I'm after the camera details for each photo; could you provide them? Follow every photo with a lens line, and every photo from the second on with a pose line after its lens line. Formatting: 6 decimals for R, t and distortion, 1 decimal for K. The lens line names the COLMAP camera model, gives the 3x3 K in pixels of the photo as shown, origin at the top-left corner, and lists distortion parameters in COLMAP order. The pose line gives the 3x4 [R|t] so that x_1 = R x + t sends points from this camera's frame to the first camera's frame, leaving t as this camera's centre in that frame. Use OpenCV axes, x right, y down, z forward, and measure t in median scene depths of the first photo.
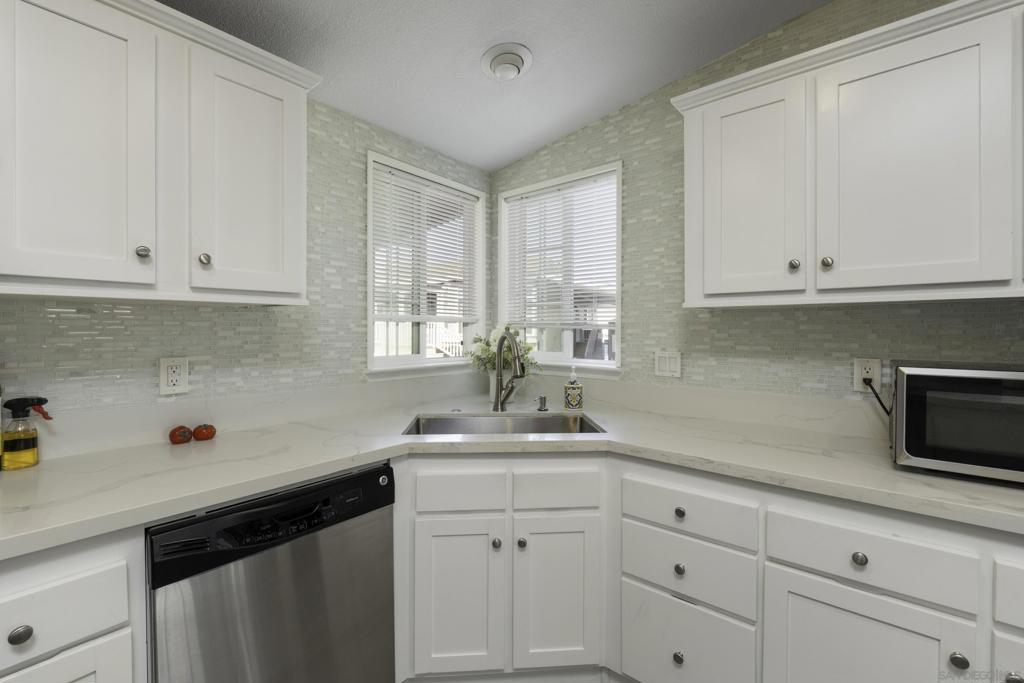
lens RADIAL K [[430.5, 0, 510.1], [0, 430.5, 332.0], [0, 0, 1]] dist [-0.009139, 0.000783]
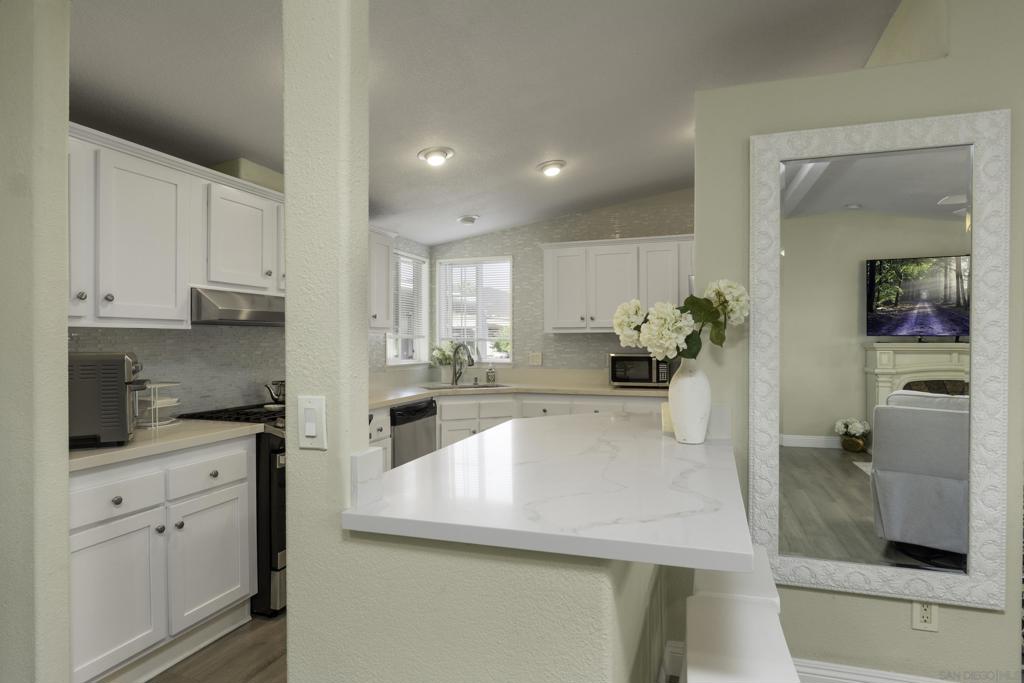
lens RADIAL K [[583.6, 0, 514.9], [0, 583.6, 342.6], [0, 0, 1]] dist [-0.000280, -0.005268]
pose [[0.931982, -0.006599, 0.362444, -0.956334], [0.007385, 0.999972, -0.000785, -0.003194], [-0.362429, 0.003409, 0.932005, -2.032519]]
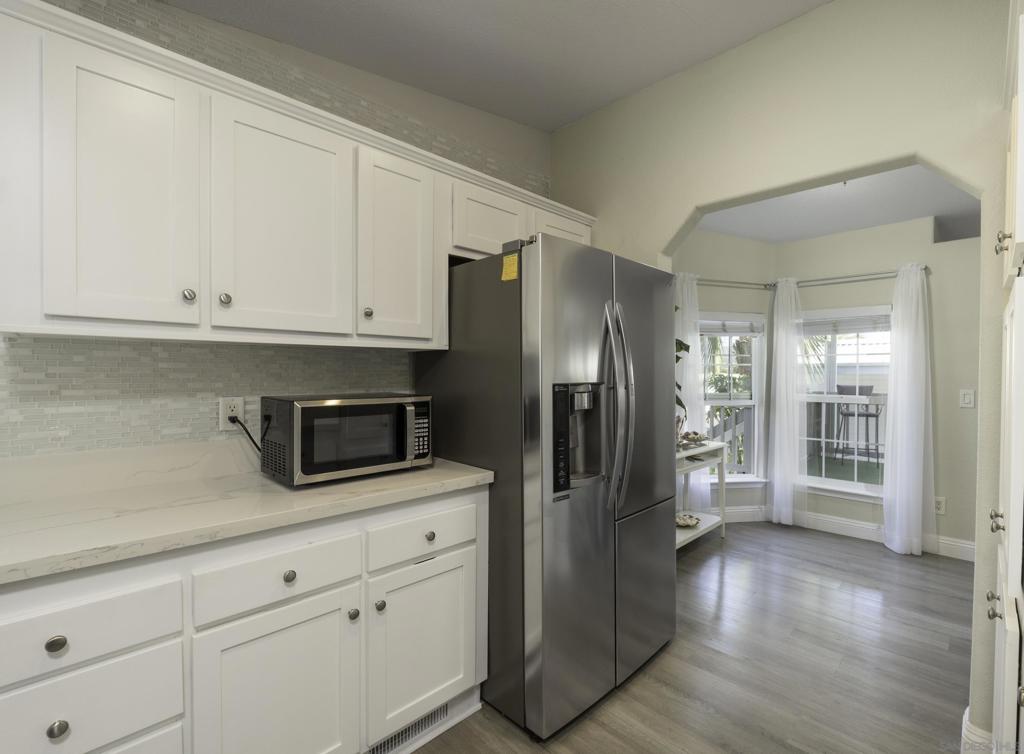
lens RADIAL K [[464.4, 0, 559.4], [0, 464.4, 377.4], [0, 0, 1]] dist [-0.009281, -0.001314]
pose [[0.046661, -0.011442, 0.998845, -0.229959], [-0.000477, 0.999934, 0.011476, 0.002334], [-0.998911, -0.001012, 0.046652, 0.171743]]
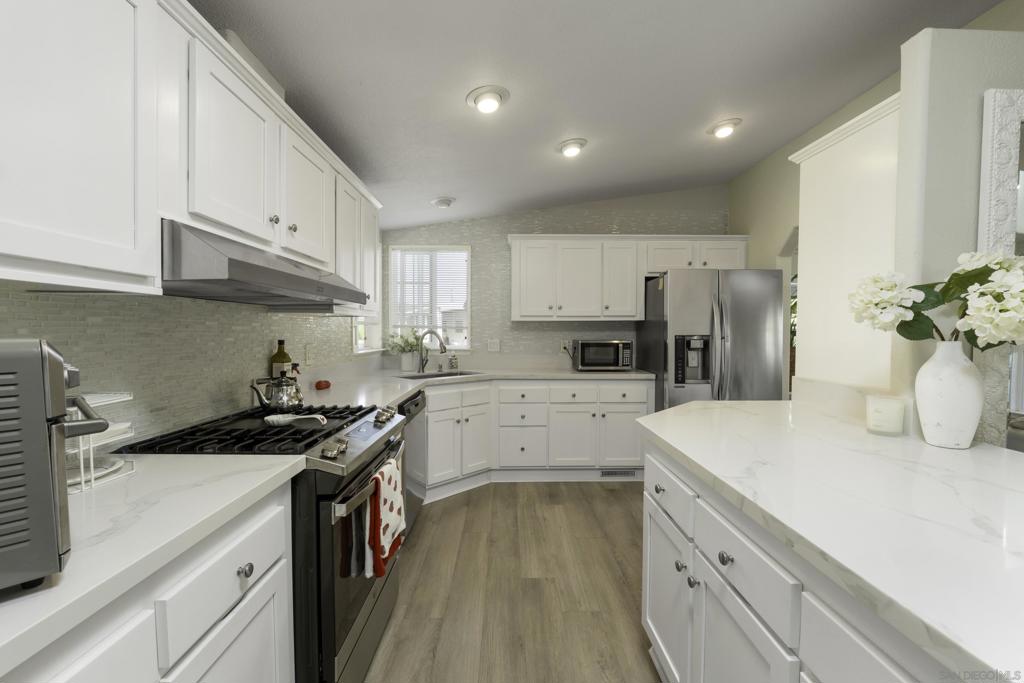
lens RADIAL K [[430.5, 0, 515.1], [0, 430.5, 342.4], [0, 0, 1]] dist [-0.009139, 0.000783]
pose [[0.754572, -0.018173, 0.655965, -1.264267], [0.003908, 0.999723, 0.023201, 0.010919], [-0.656205, -0.014943, 0.754434, -0.915201]]
